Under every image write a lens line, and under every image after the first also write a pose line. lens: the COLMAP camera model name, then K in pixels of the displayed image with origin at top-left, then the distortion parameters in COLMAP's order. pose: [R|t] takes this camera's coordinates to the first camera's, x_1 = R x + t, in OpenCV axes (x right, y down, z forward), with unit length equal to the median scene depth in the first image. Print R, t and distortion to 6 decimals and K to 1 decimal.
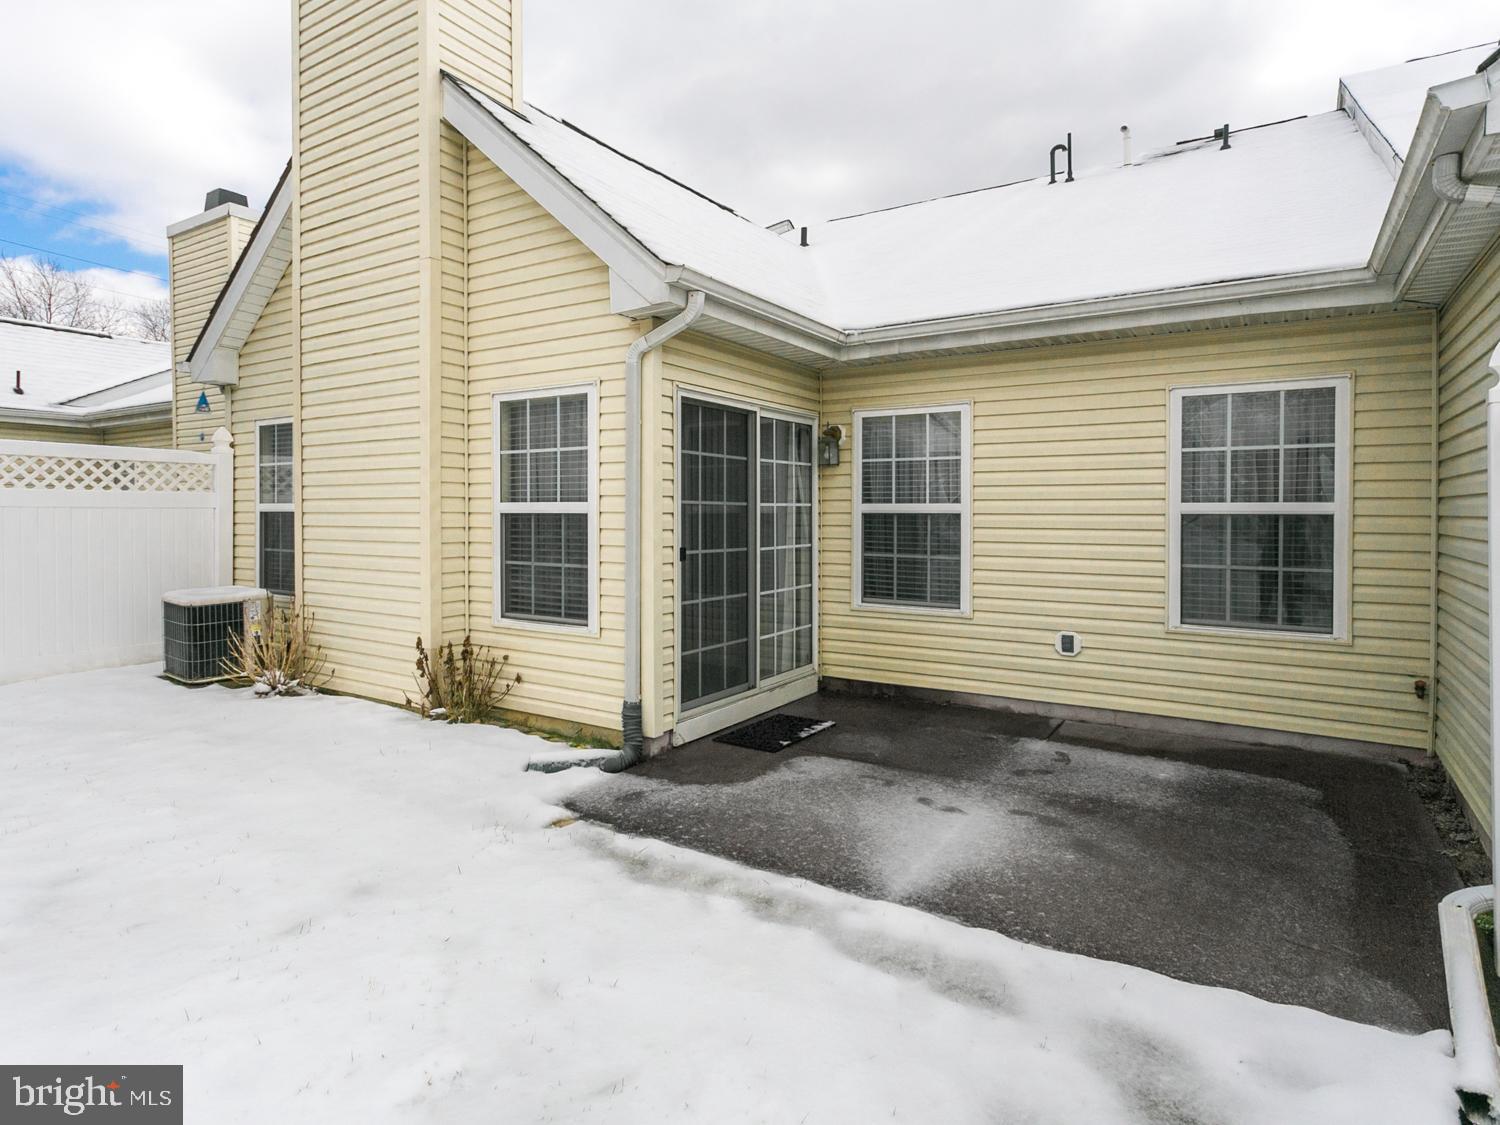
lens RADIAL K [[828.9, 0, 749.8], [0, 828.9, 520.2], [0, 0, 1]] dist [0.003921, 0.001169]
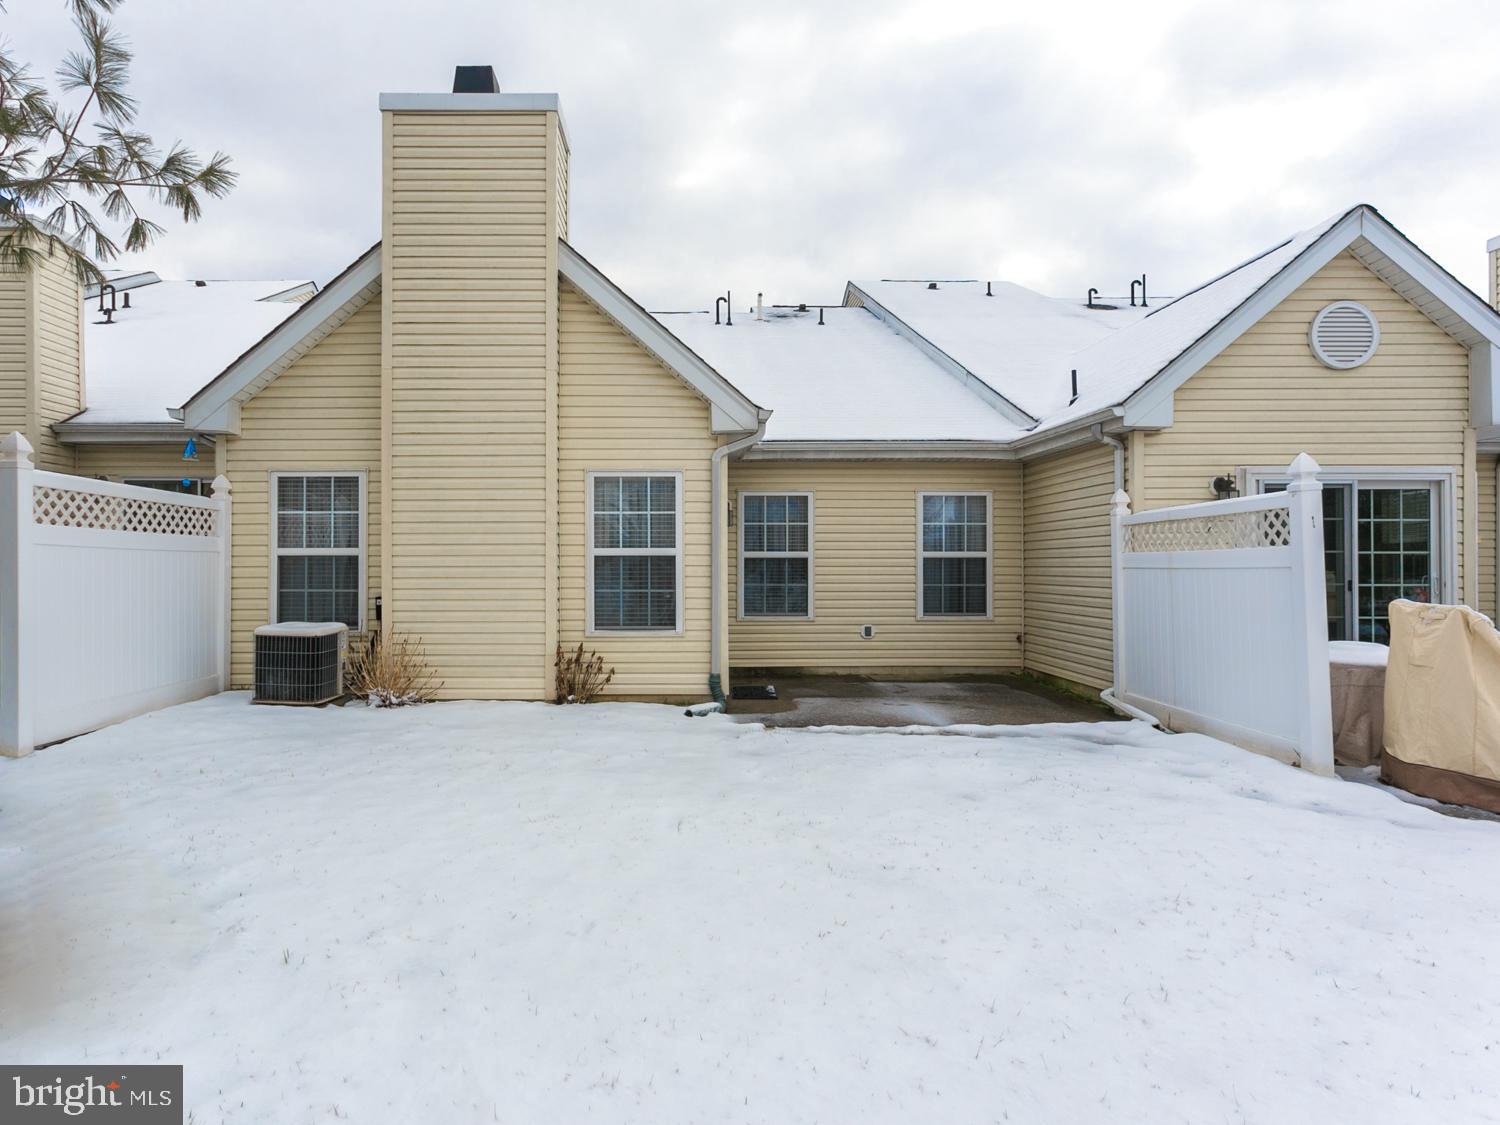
lens RADIAL K [[777.9, 0, 750.0], [0, 777.9, 562.5], [0, 0, 1]] dist [-0.000936, 0.000089]
pose [[0.821426, -0.001290, 0.570314, -0.832029], [0.008652, 0.999911, -0.010199, 0.018759], [-0.570250, 0.013312, 0.821364, -0.235420]]
